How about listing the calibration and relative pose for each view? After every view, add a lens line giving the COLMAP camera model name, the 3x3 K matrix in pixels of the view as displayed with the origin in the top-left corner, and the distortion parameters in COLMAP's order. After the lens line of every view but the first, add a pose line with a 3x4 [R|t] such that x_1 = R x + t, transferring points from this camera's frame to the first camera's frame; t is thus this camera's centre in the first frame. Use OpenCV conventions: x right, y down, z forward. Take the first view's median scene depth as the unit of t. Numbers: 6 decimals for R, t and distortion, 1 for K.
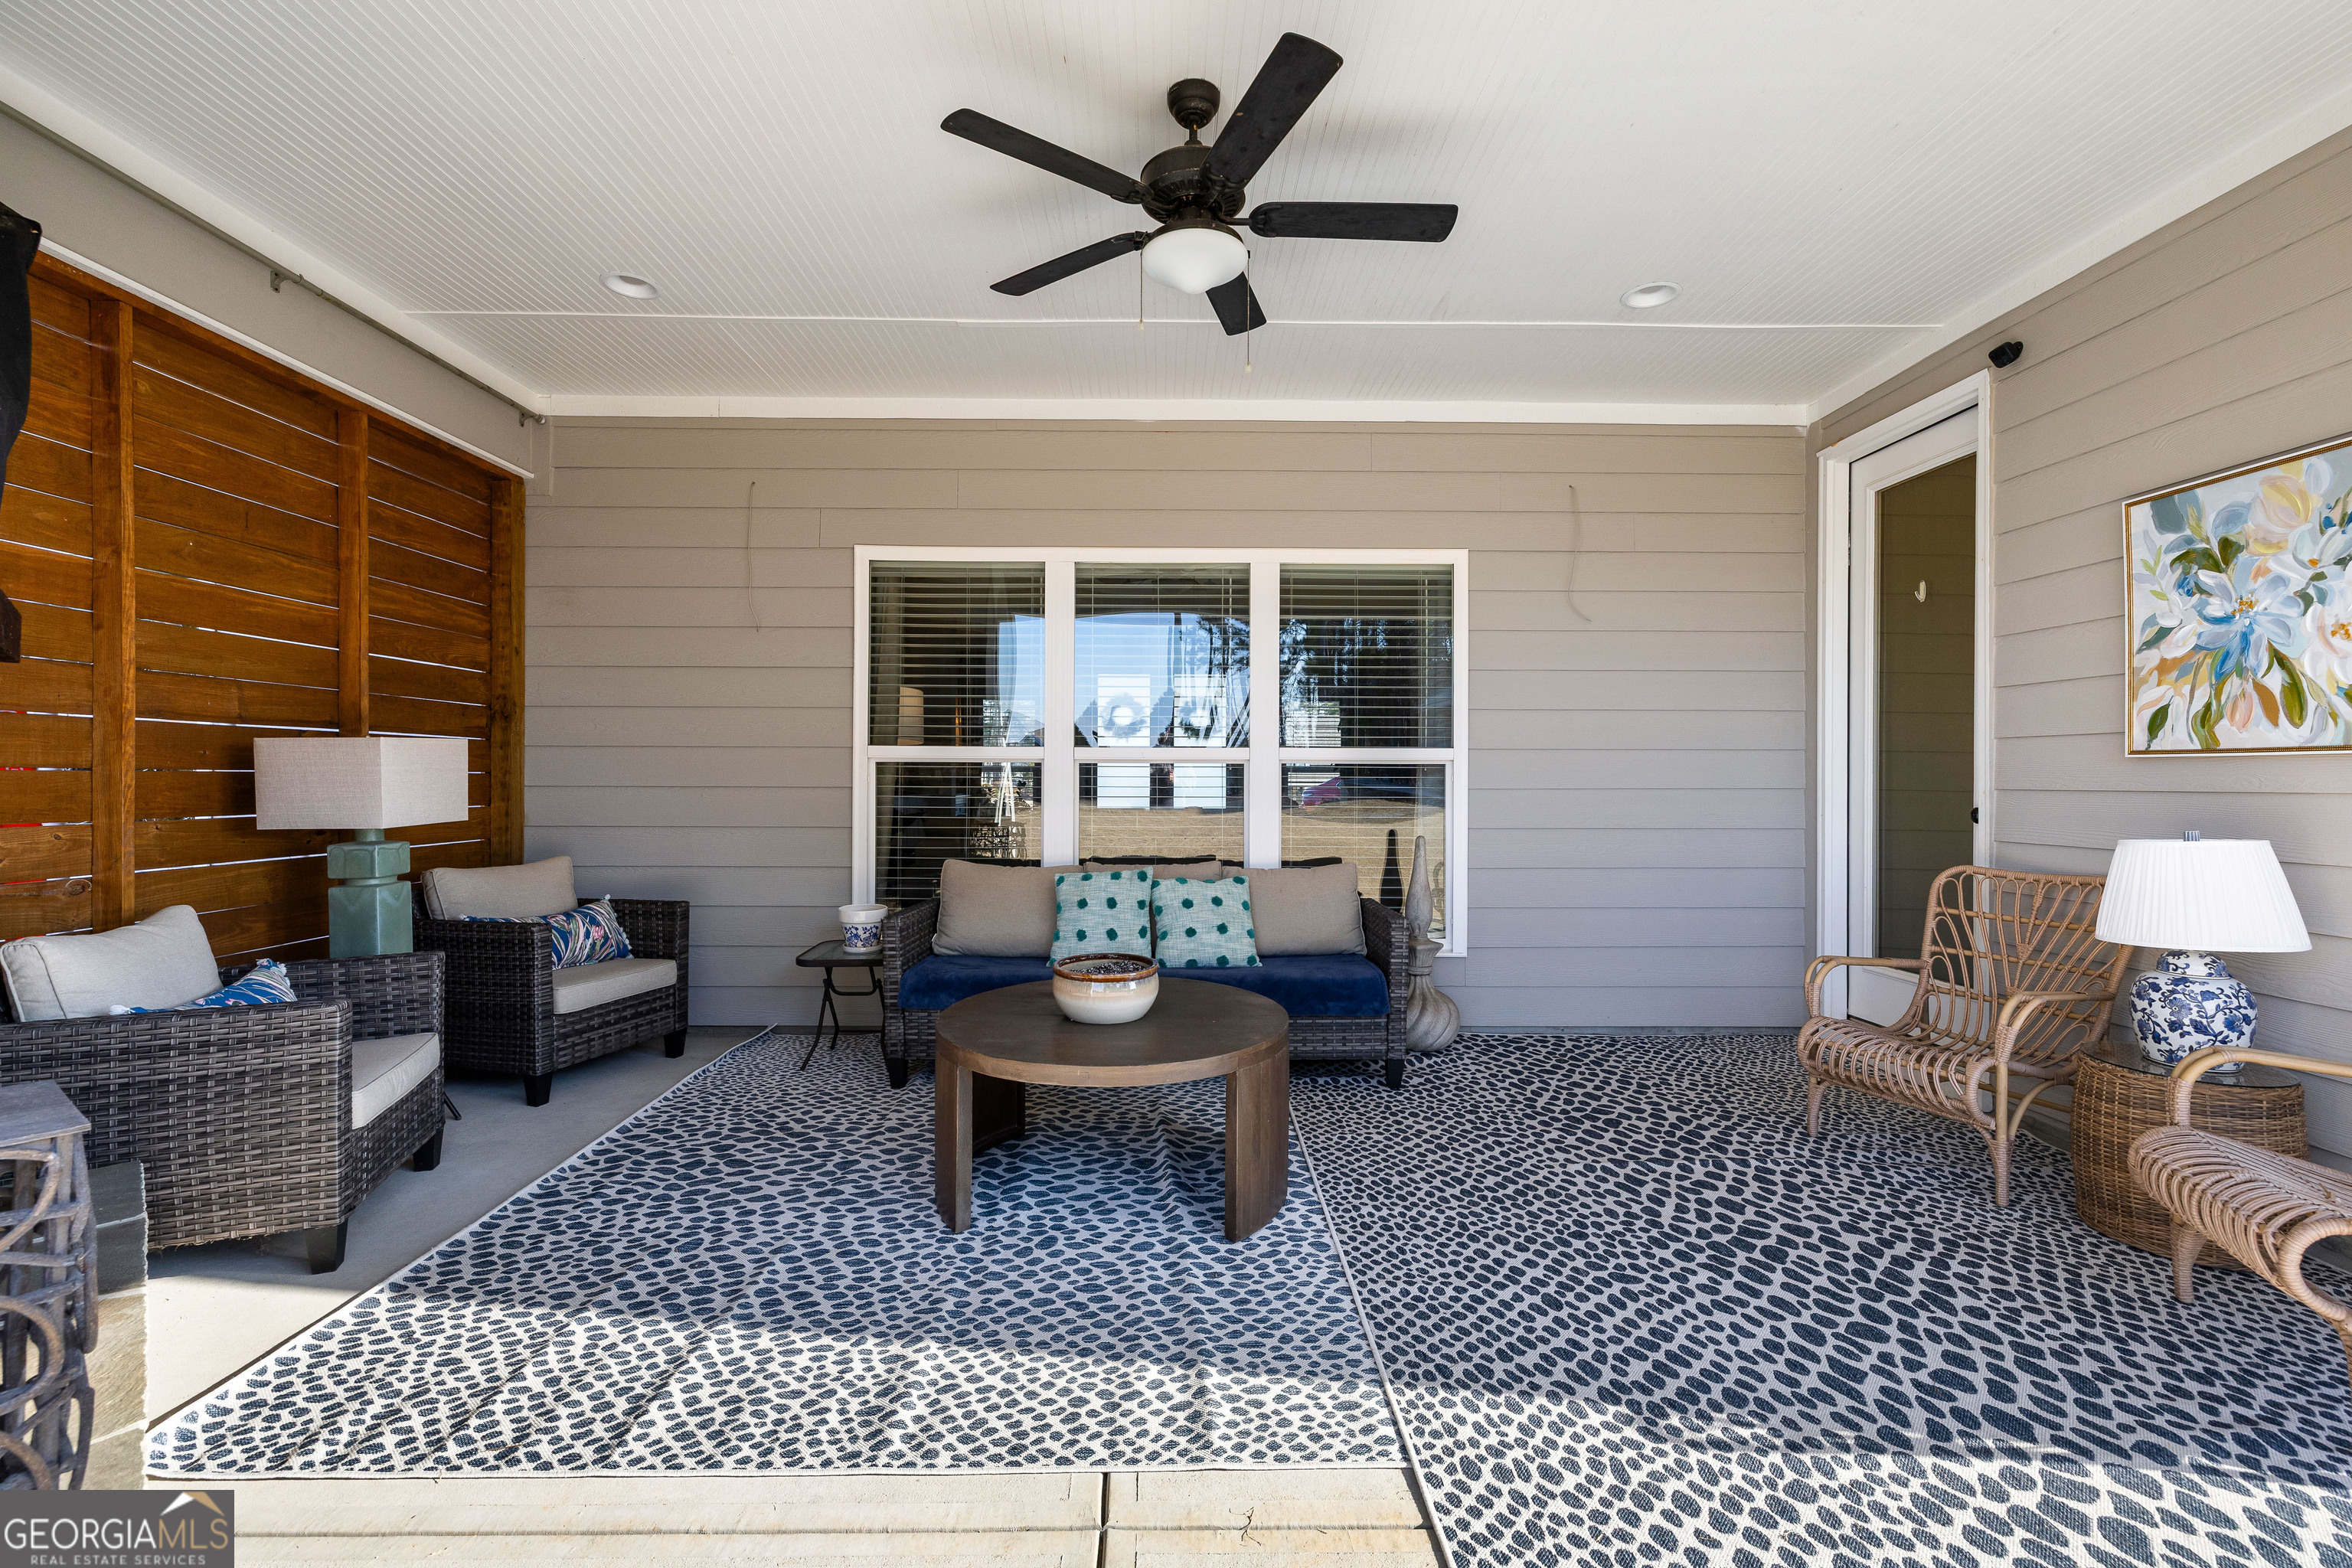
lens RADIAL K [[1002.5, 0, 1170.9], [0, 1002.5, 775.0], [0, 0, 1]] dist [0.000612, 0.000107]
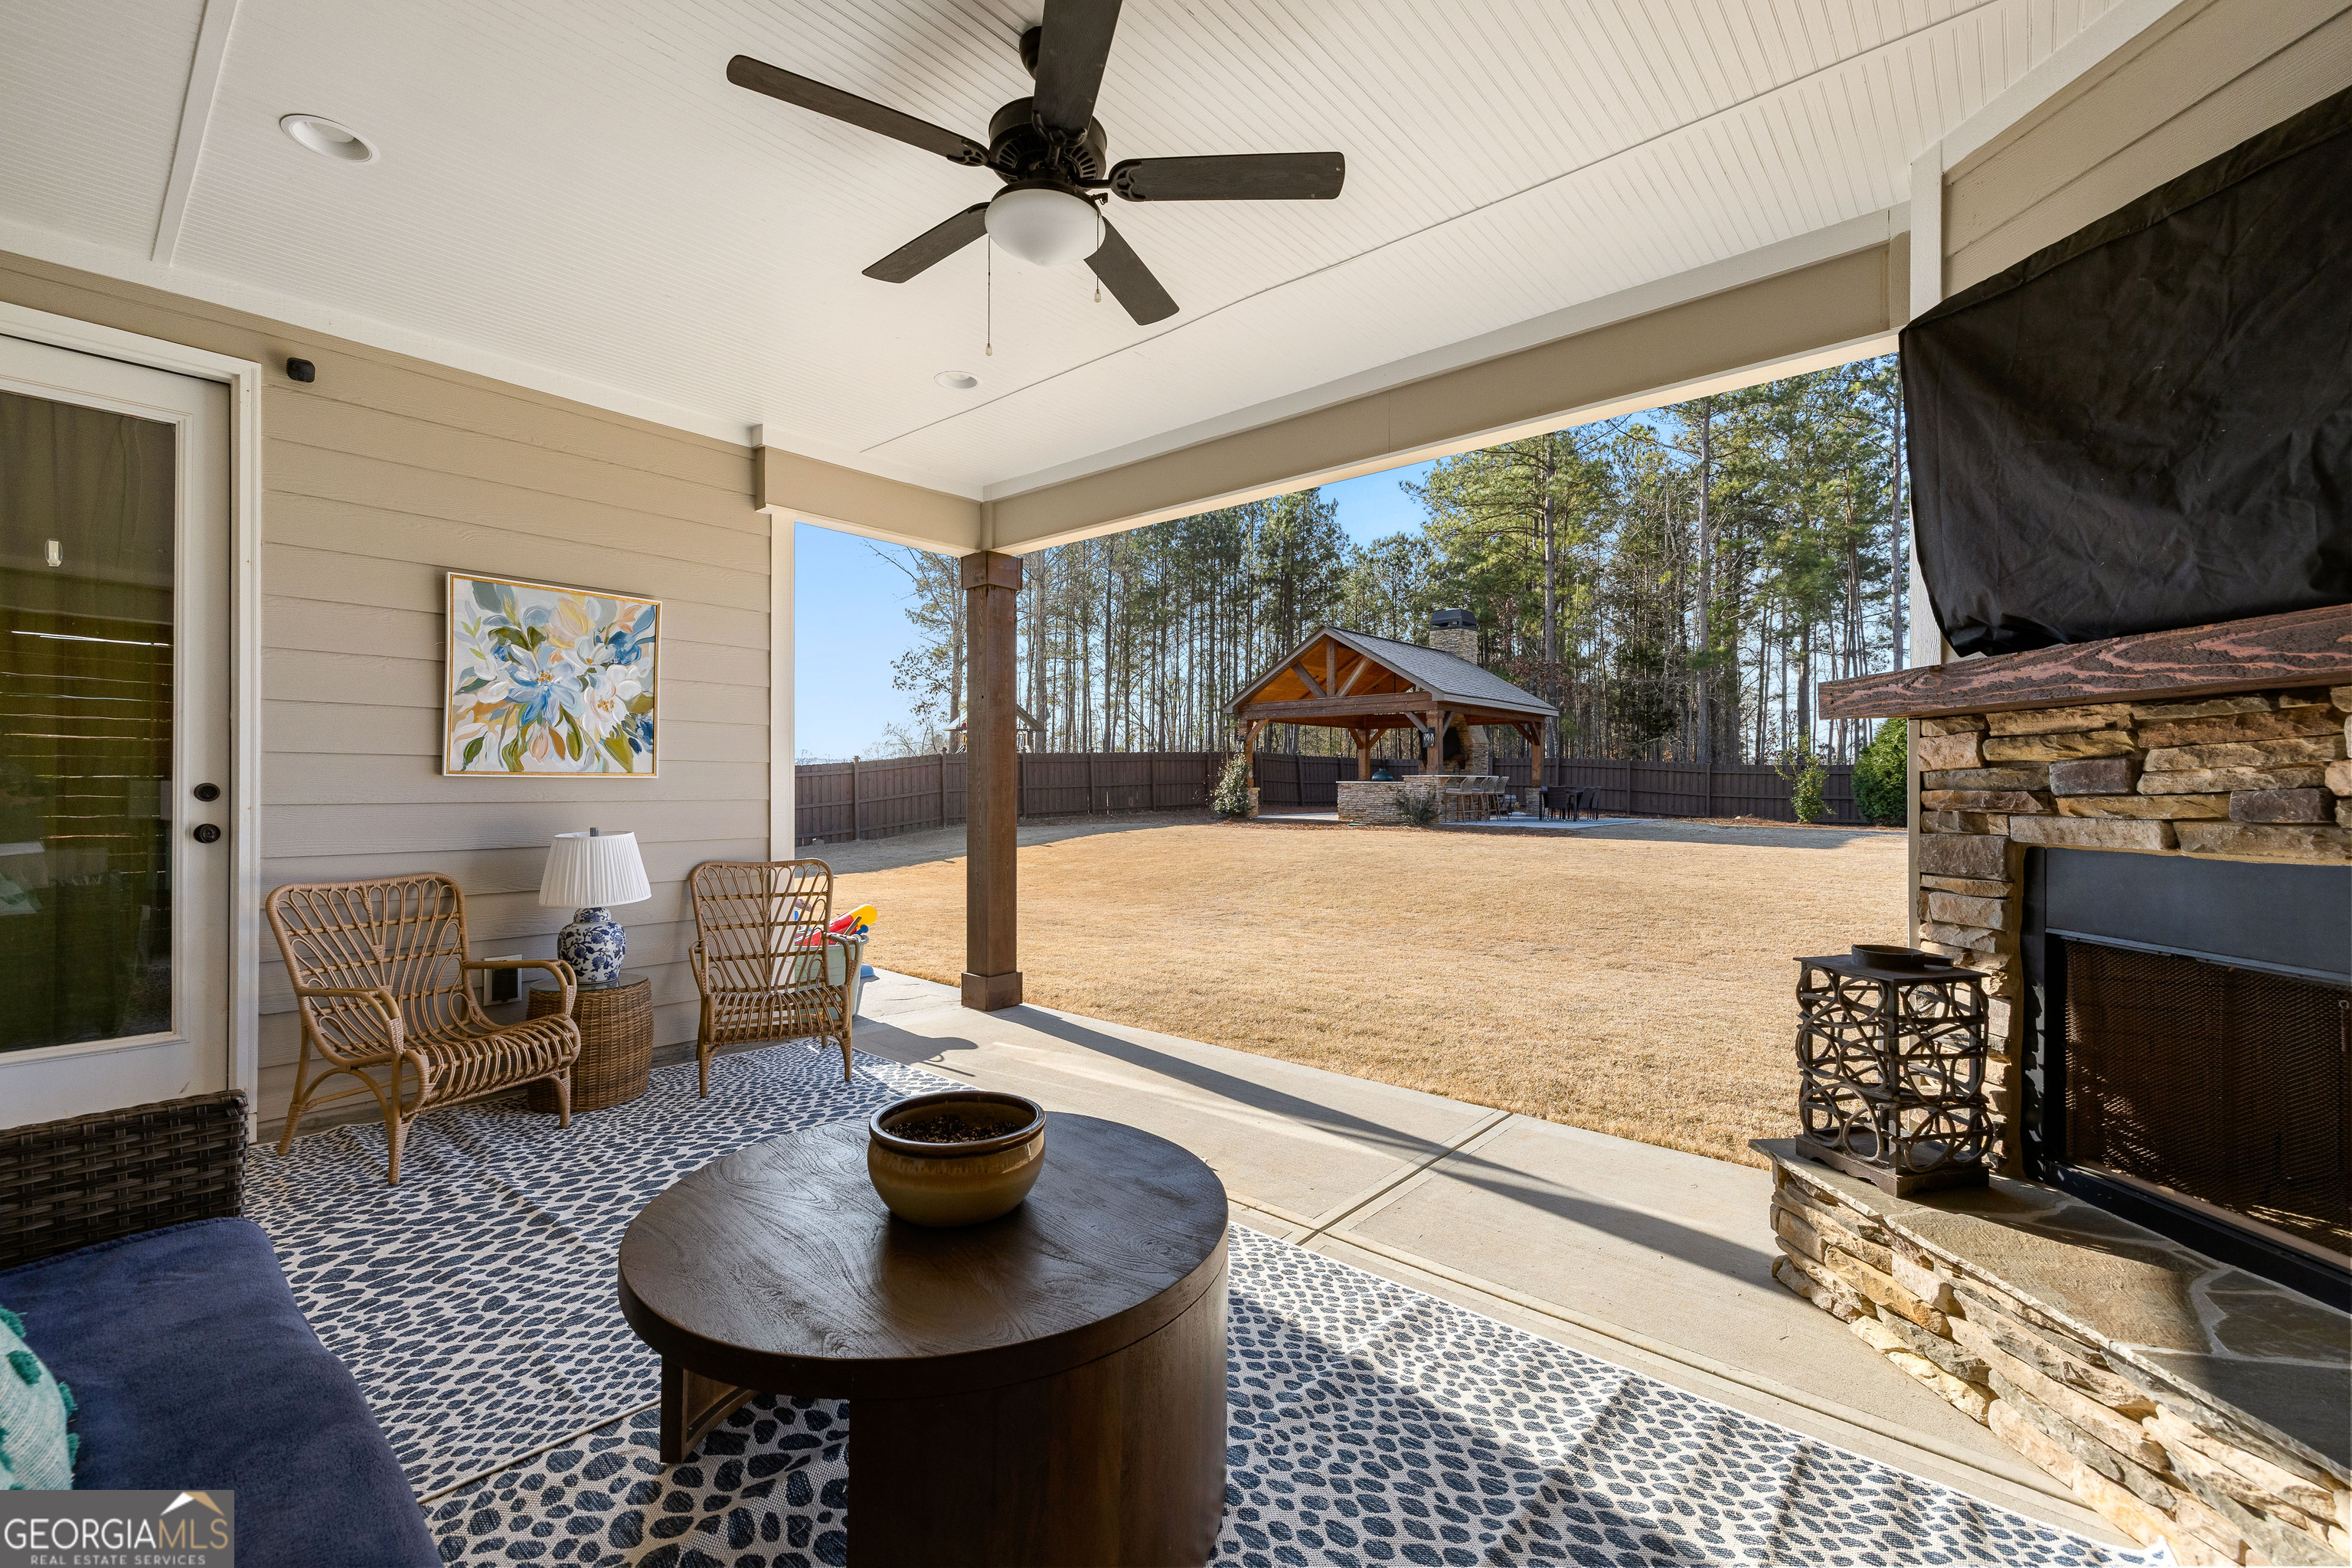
lens RADIAL K [[977.0, 0, 1176.0], [0, 977.0, 784.0], [0, 0, 1]] dist [-0.001044, -0.000057]
pose [[-0.748254, -0.007194, 0.663373, -0.586515], [-0.010339, 0.999946, -0.000818, -0.017523], [-0.663331, -0.007470, -0.748289, 1.426368]]
